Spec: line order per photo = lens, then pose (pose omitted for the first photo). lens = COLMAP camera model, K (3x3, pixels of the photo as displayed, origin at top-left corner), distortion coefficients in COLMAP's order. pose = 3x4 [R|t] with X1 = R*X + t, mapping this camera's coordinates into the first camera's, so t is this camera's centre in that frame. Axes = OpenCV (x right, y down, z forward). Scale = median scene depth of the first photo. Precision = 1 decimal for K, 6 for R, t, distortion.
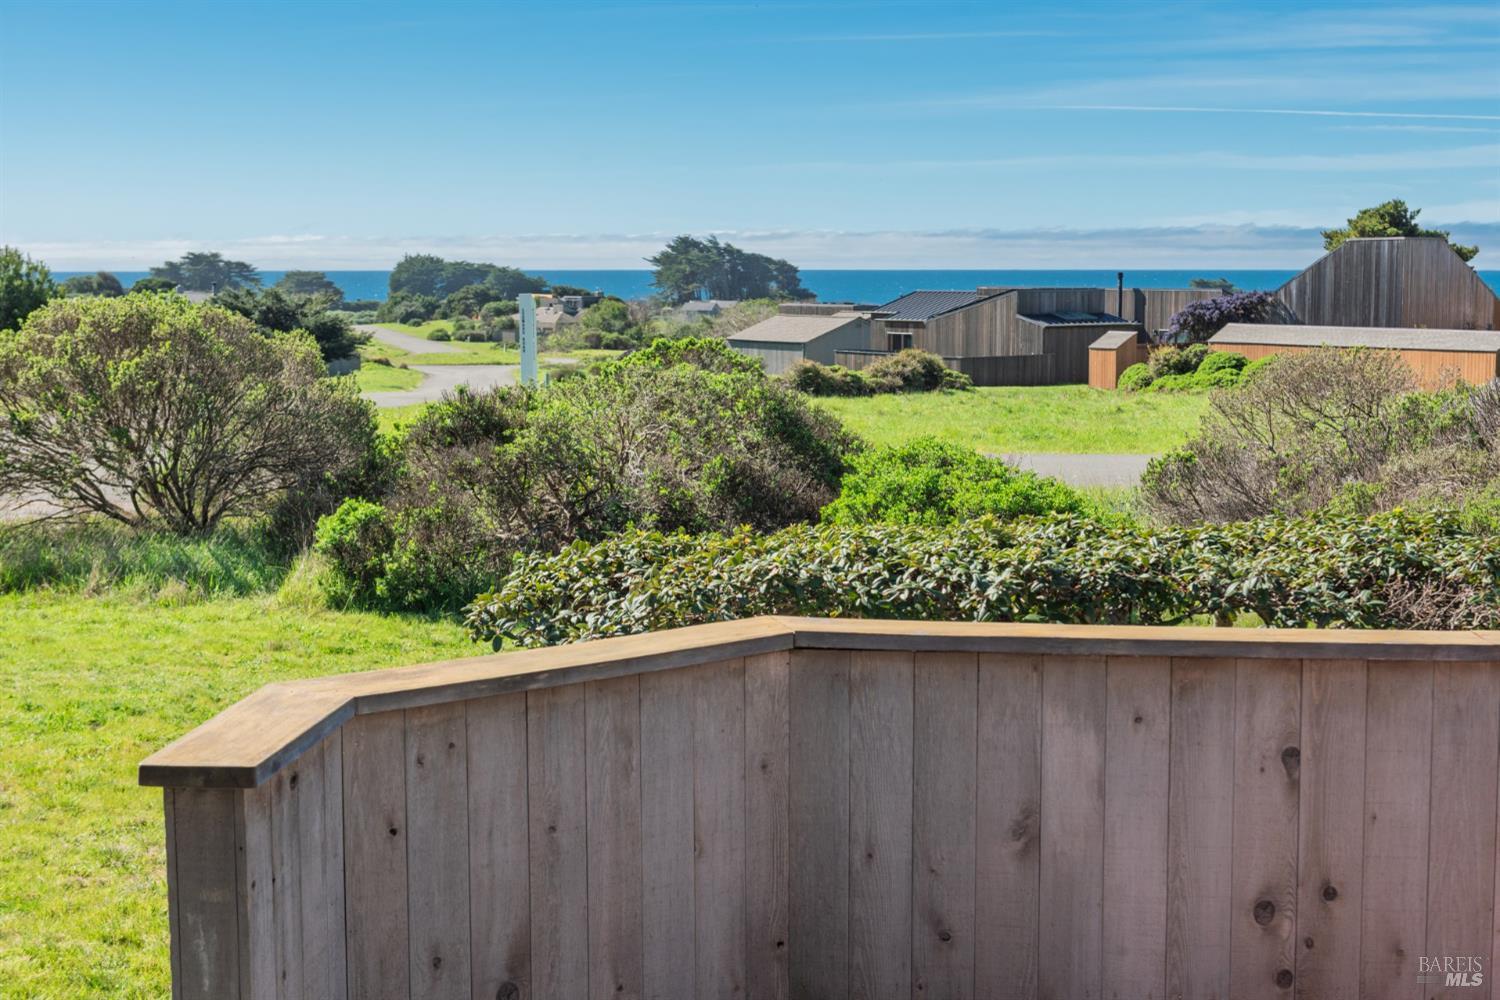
lens RADIAL K [[2102.4, 0, 783.6], [0, 2102.4, 507.5], [0, 0, 1]] dist [-0.039519, 0.000000]
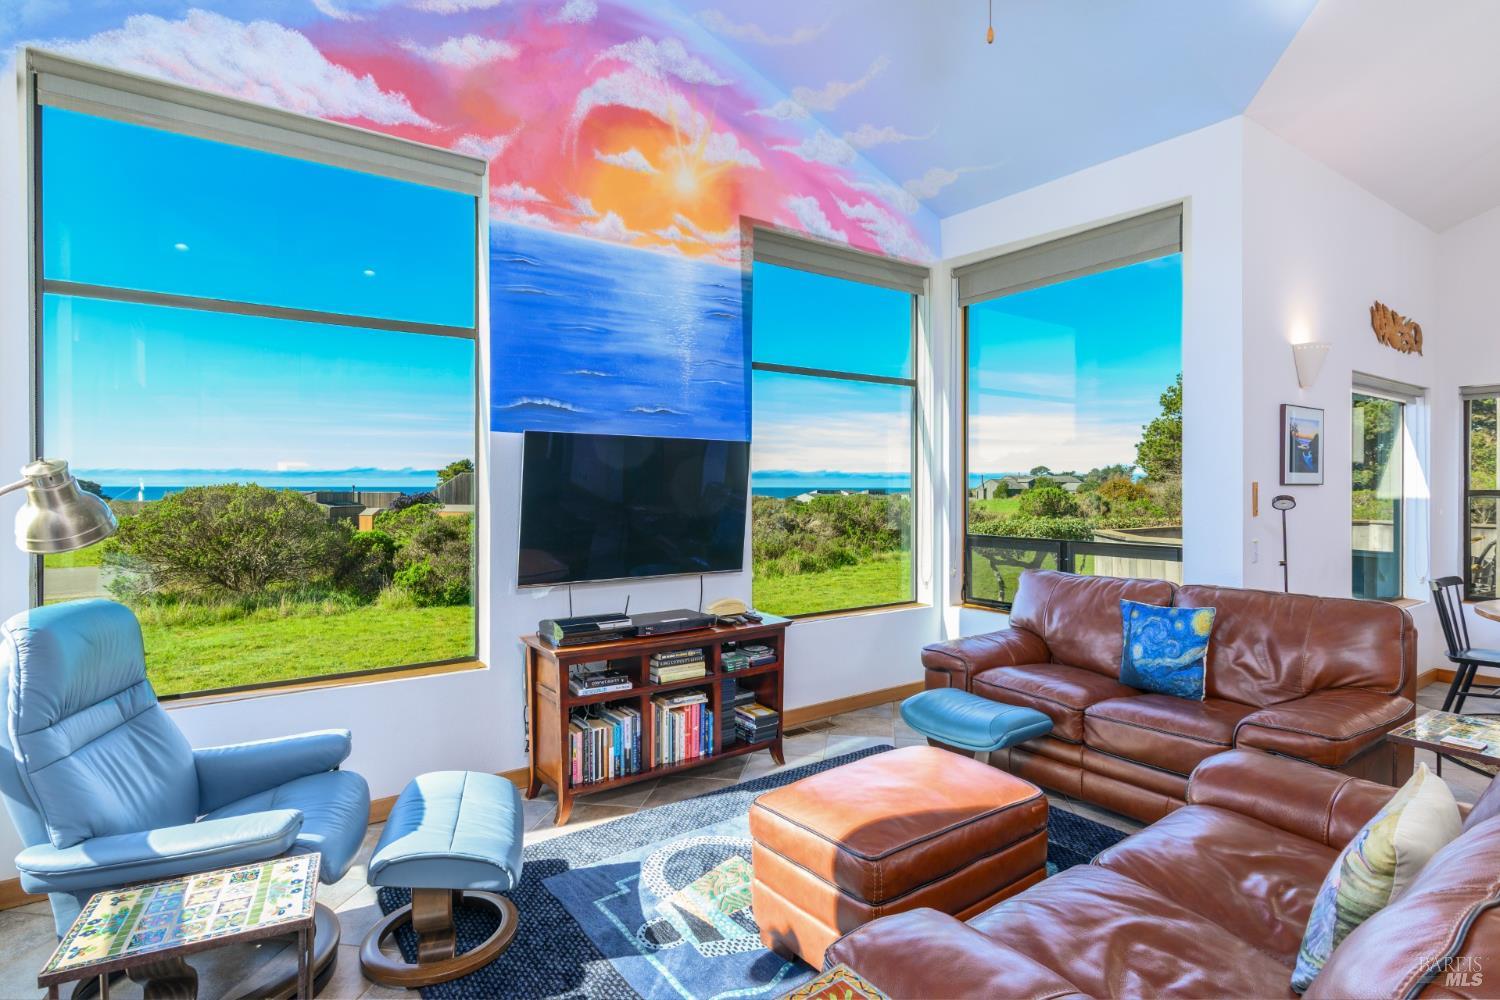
lens RADIAL K [[763.6, 0, 757.6], [0, 763.6, 489.1], [0, 0, 1]] dist [0.008345, -0.001908]
pose [[0.747062, -0.000906, 0.664753, -1.942928], [0.073928, 0.993909, -0.081726, 0.045918], [-0.660630, 0.110198, 0.742579, 0.143691]]
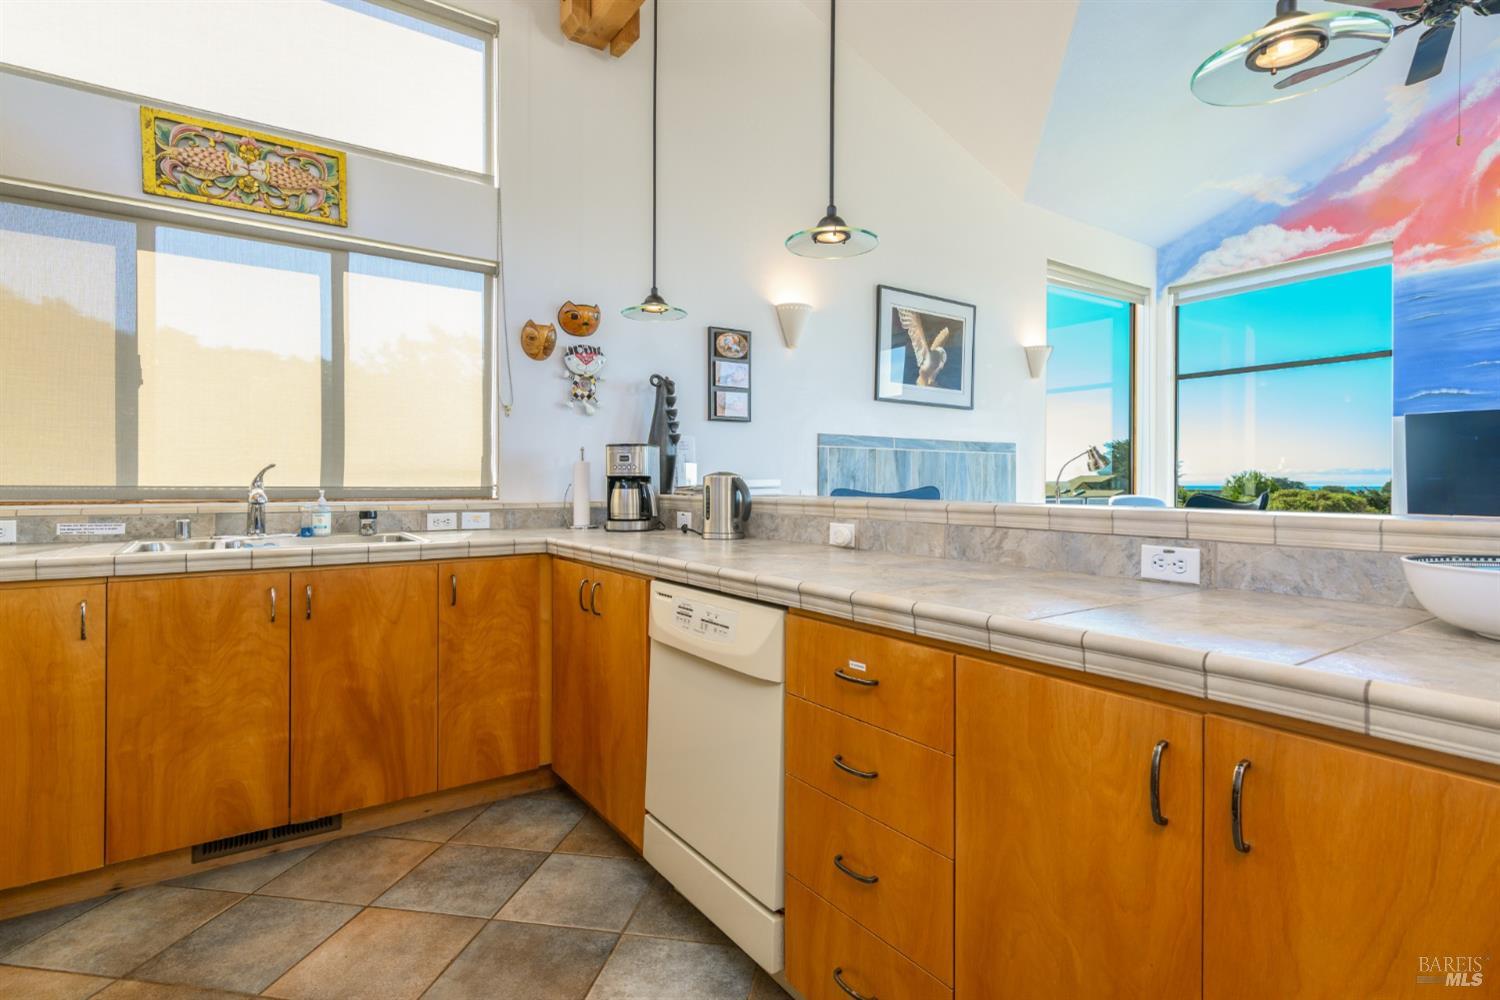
lens RADIAL K [[763.6, 0, 735.6], [0, 763.6, 488.9], [0, 0, 1]] dist [0.008345, -0.001908]
pose [[0.645538, 0.005206, -0.763710, -1.370221], [-0.088797, 0.993706, -0.068284, 0.189256], [0.758548, 0.111895, 0.641938, -0.642384]]
